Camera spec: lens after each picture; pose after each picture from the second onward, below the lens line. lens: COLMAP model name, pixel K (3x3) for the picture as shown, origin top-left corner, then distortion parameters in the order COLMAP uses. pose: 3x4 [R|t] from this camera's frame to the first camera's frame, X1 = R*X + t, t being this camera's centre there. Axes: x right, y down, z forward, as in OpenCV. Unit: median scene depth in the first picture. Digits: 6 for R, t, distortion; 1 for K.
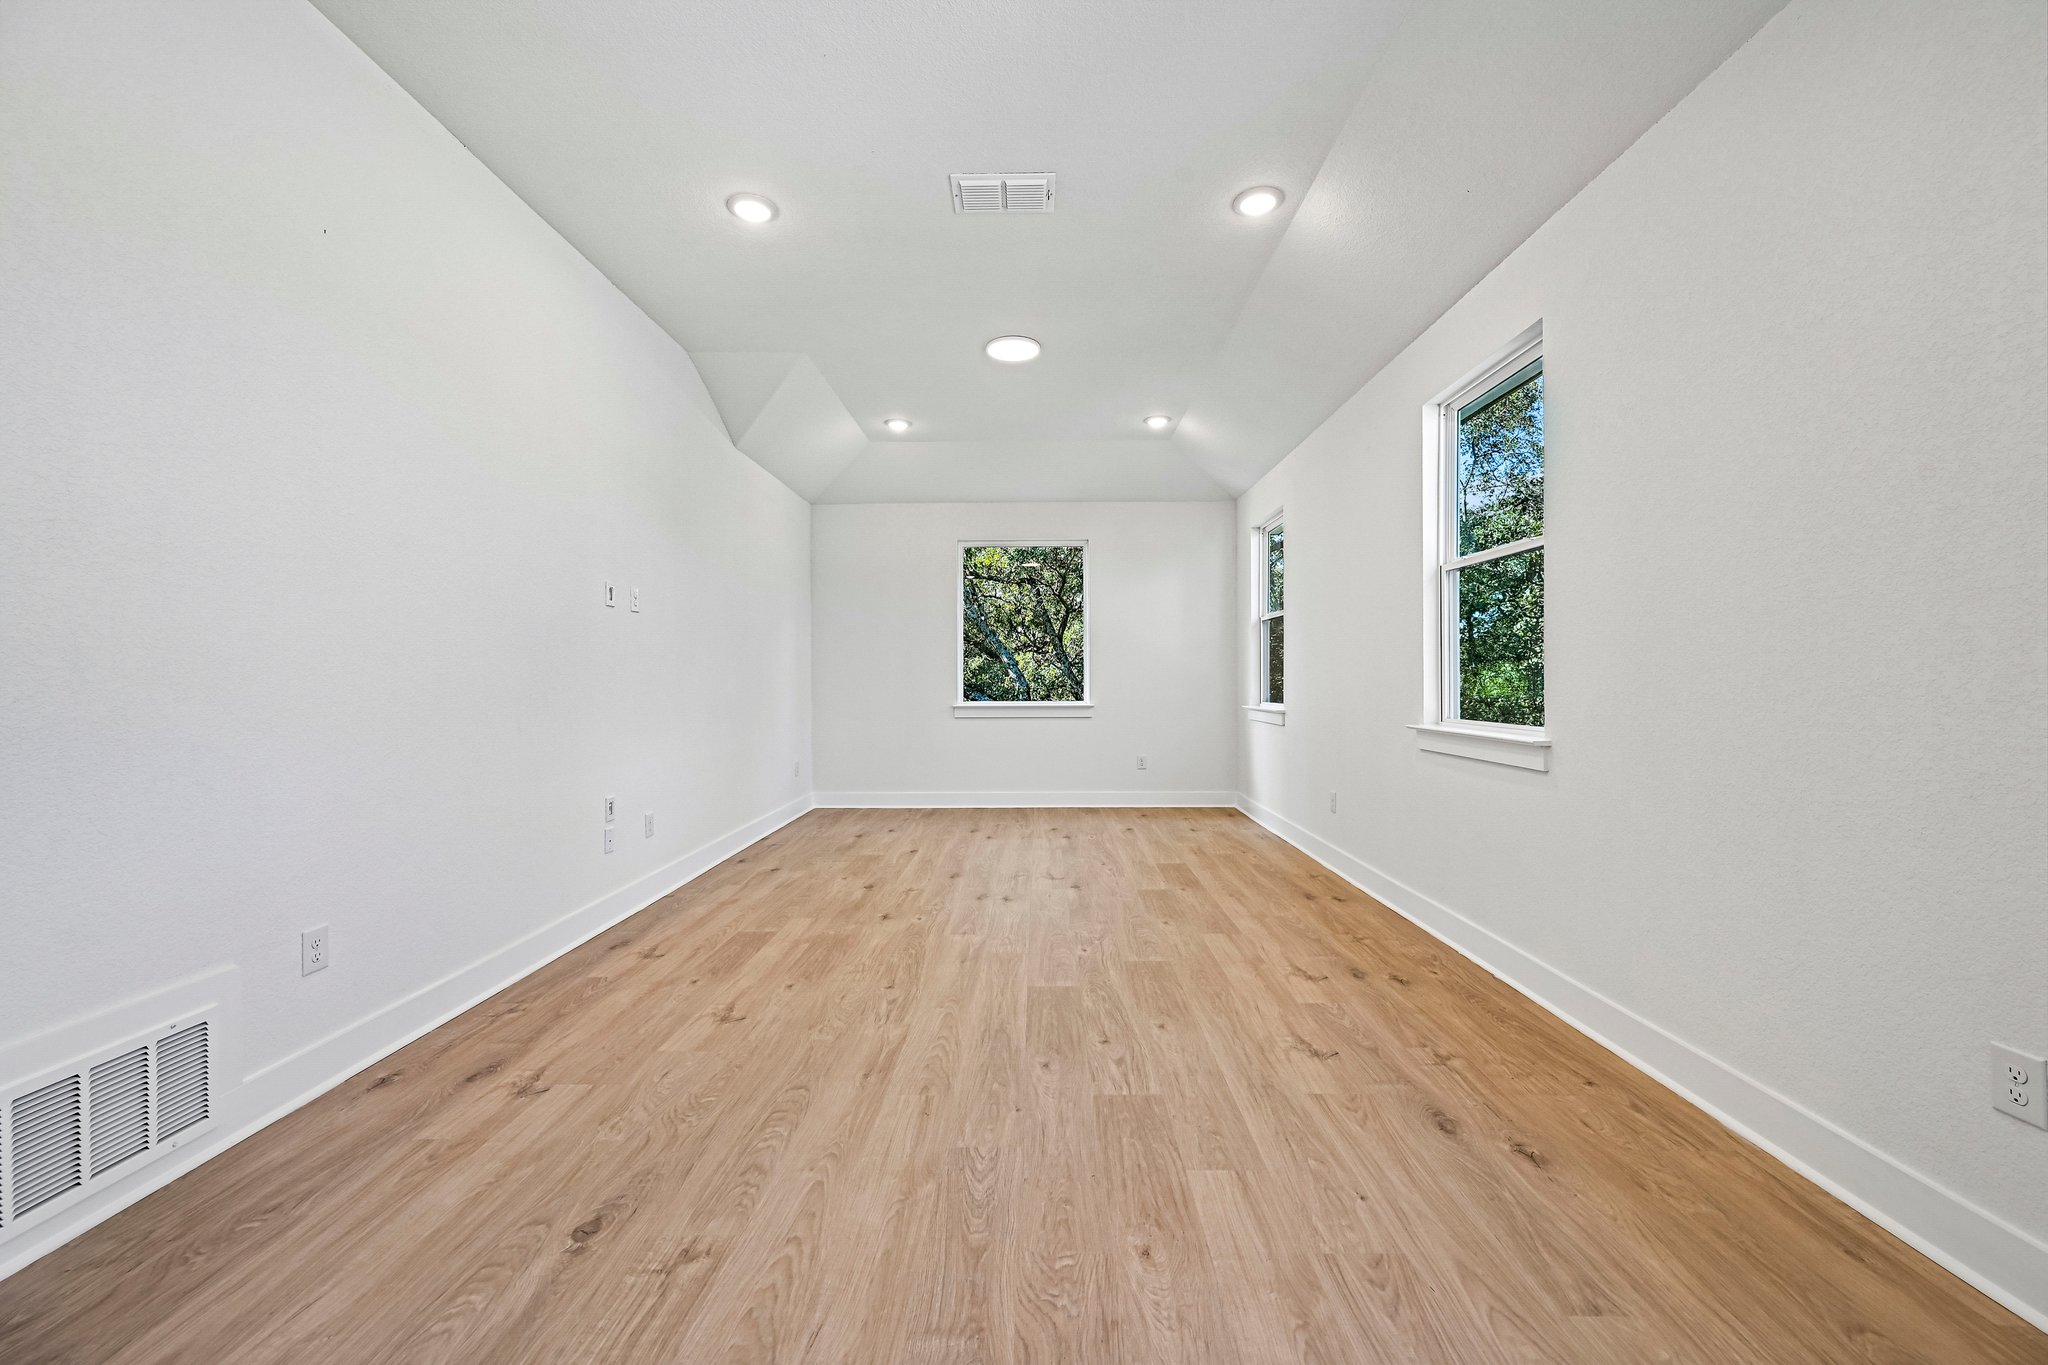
lens RADIAL K [[799.6, 0, 1028.6], [0, 799.6, 676.6], [0, 0, 1]] dist [-0.002472, 0.001205]
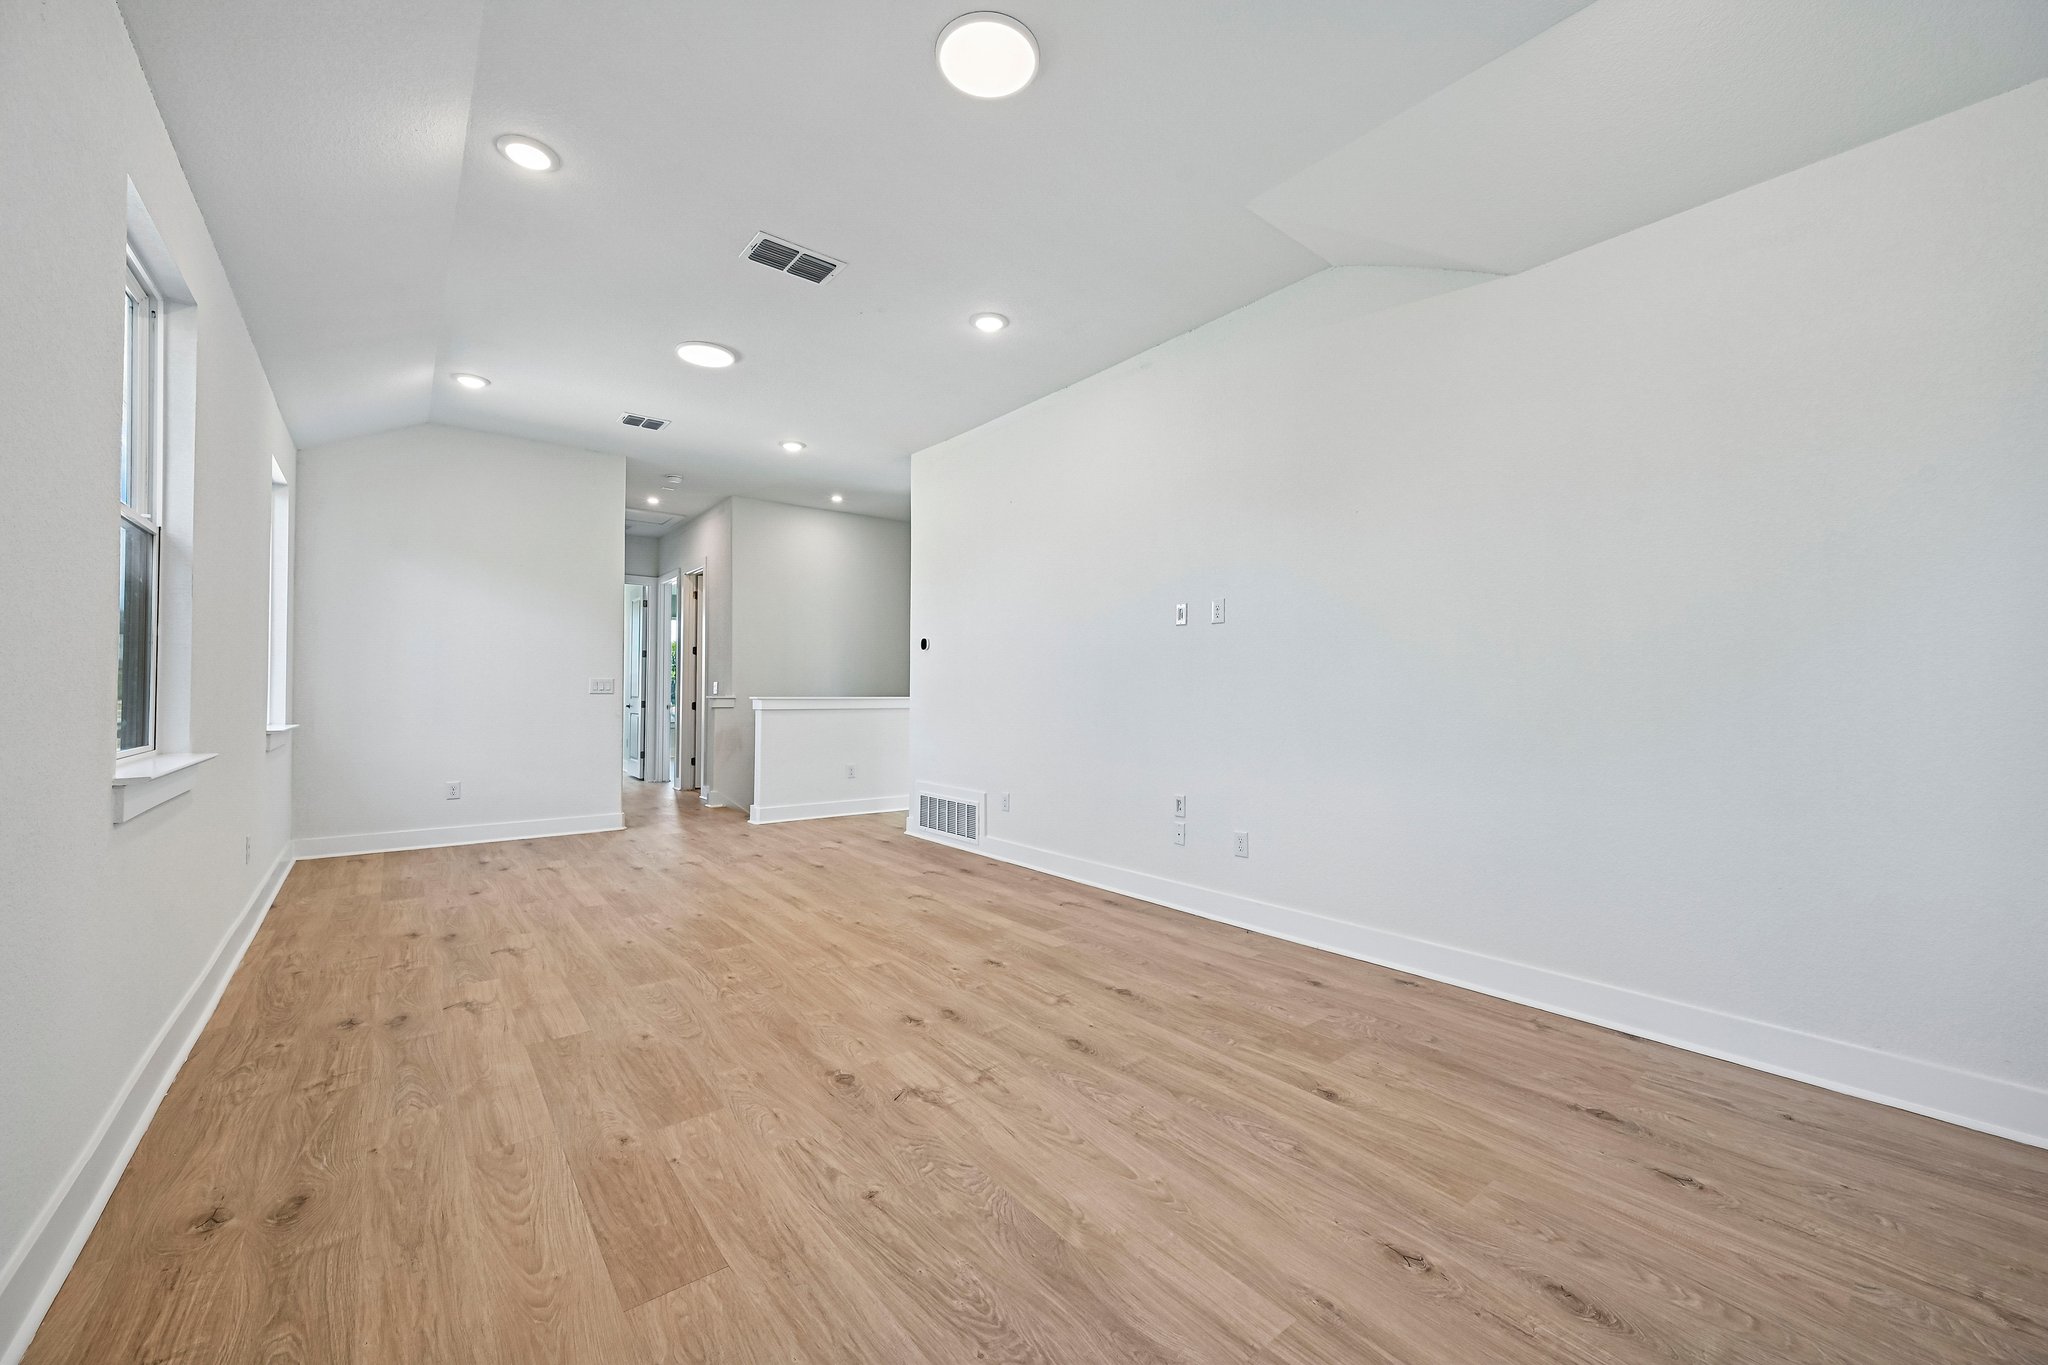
lens RADIAL K [[799.6, 0, 1037.1], [0, 799.6, 701.1], [0, 0, 1]] dist [-0.002472, 0.001205]
pose [[-0.768476, 0.008534, -0.639822, 0.442267], [0.002538, 0.999944, 0.010290, 0.006027], [0.639874, 0.006284, -0.768454, 2.197570]]
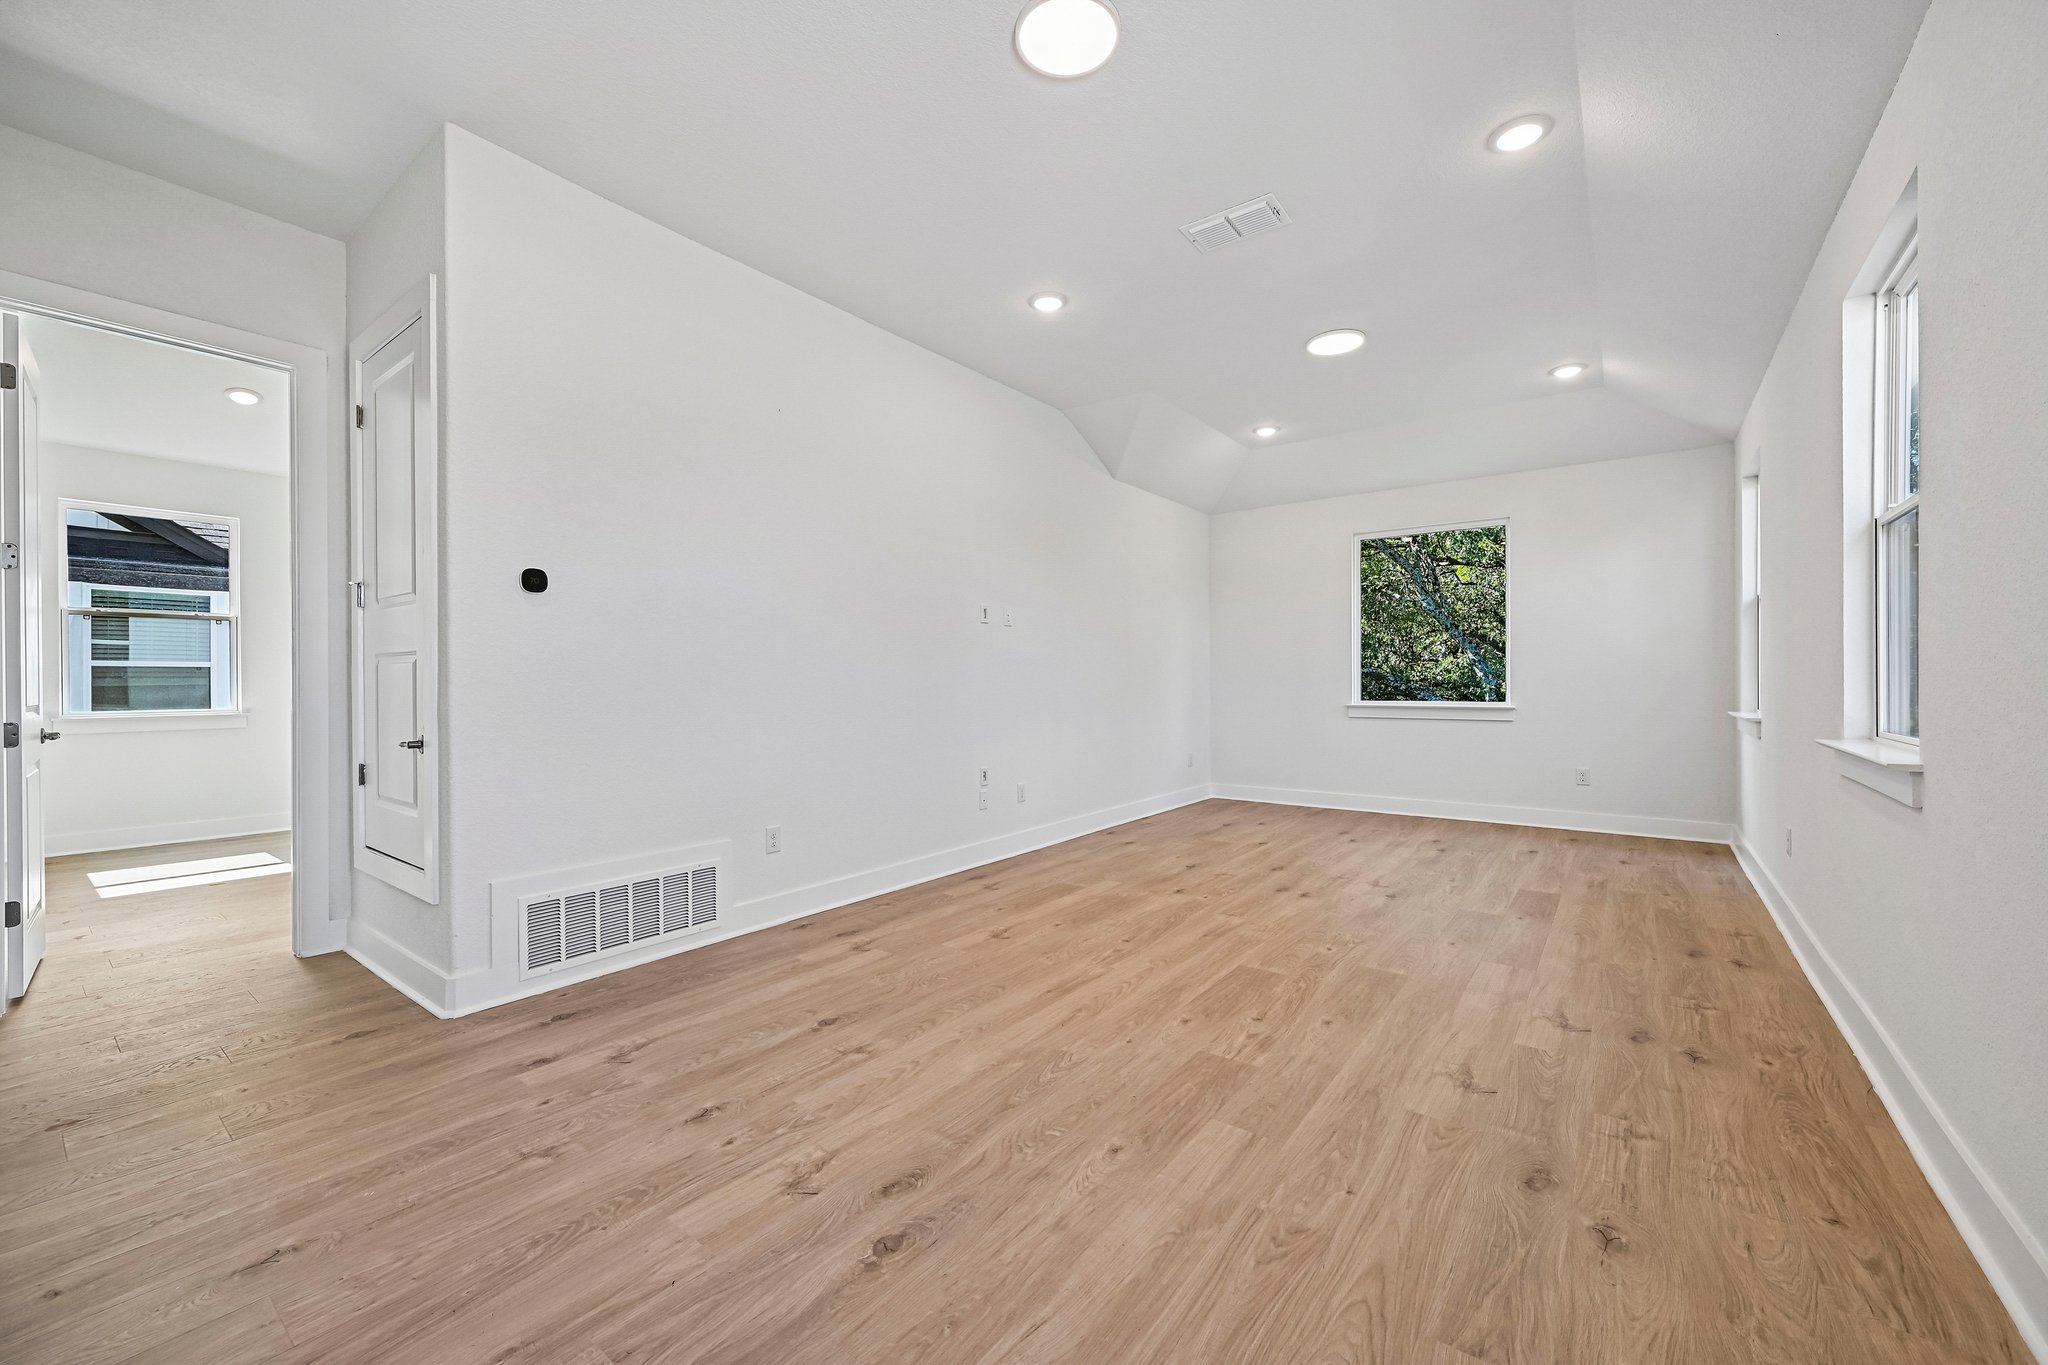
lens RADIAL K [[799.6, 0, 1026.2], [0, 799.6, 673.4], [0, 0, 1]] dist [-0.002472, 0.001205]
pose [[0.806198, -0.005143, -0.591623, 0.400689], [0.003966, 0.999987, -0.003288, -0.000691], [0.591632, 0.000305, 0.806208, -0.032460]]
